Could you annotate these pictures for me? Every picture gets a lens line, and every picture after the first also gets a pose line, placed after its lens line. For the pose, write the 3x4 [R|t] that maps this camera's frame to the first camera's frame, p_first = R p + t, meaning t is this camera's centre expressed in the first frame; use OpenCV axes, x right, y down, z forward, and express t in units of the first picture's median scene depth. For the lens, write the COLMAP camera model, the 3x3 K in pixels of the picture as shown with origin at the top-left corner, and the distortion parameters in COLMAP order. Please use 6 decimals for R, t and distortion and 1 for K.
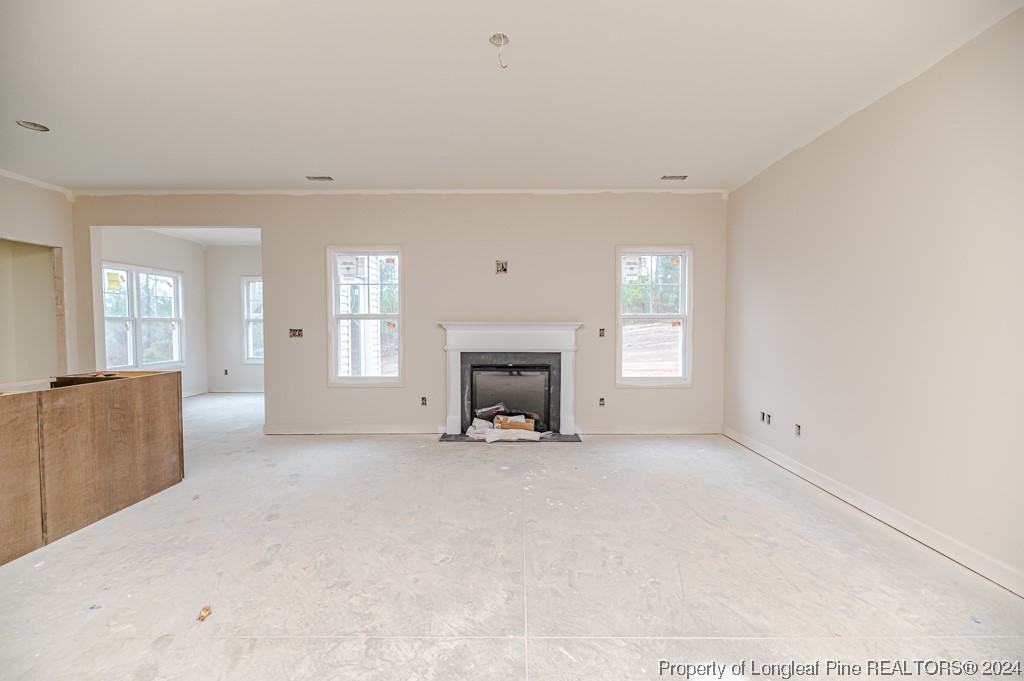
lens RADIAL K [[412.8, 0, 509.9], [0, 412.8, 338.0], [0, 0, 1]] dist [-0.001009, -0.000403]
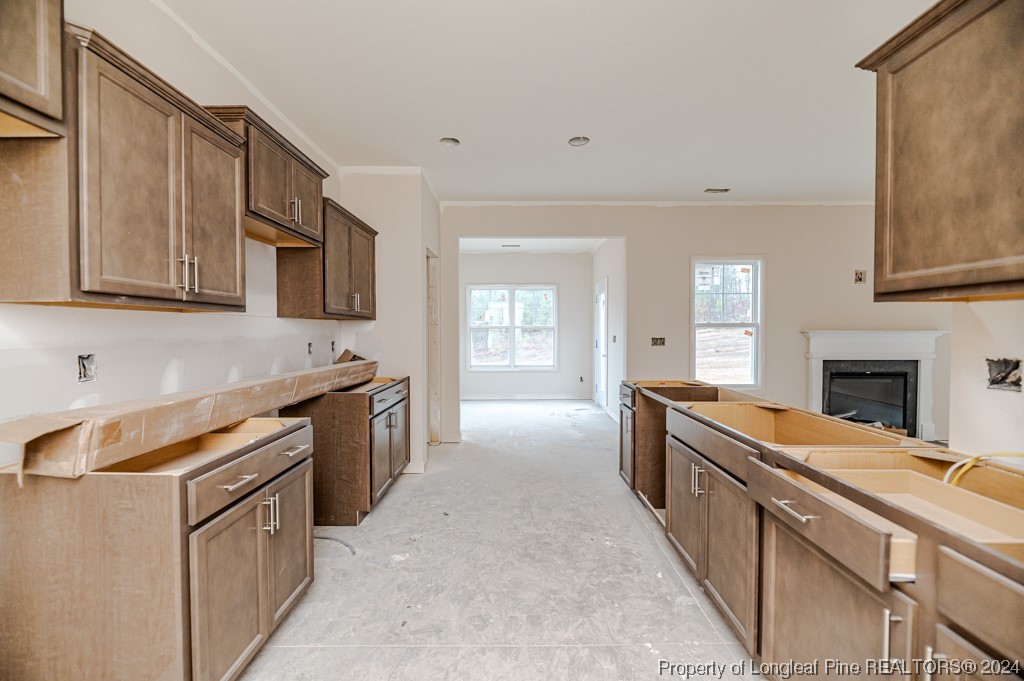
lens RADIAL K [[399.9, 0, 512.0], [0, 399.9, 340.5], [0, 0, 1]] dist [-0.000165, -0.000059]
pose [[0.999937, -0.001063, 0.011138, -0.896219], [0.001184, 0.999940, -0.010850, -0.004384], [-0.011126, 0.010863, 0.999879, 0.019313]]
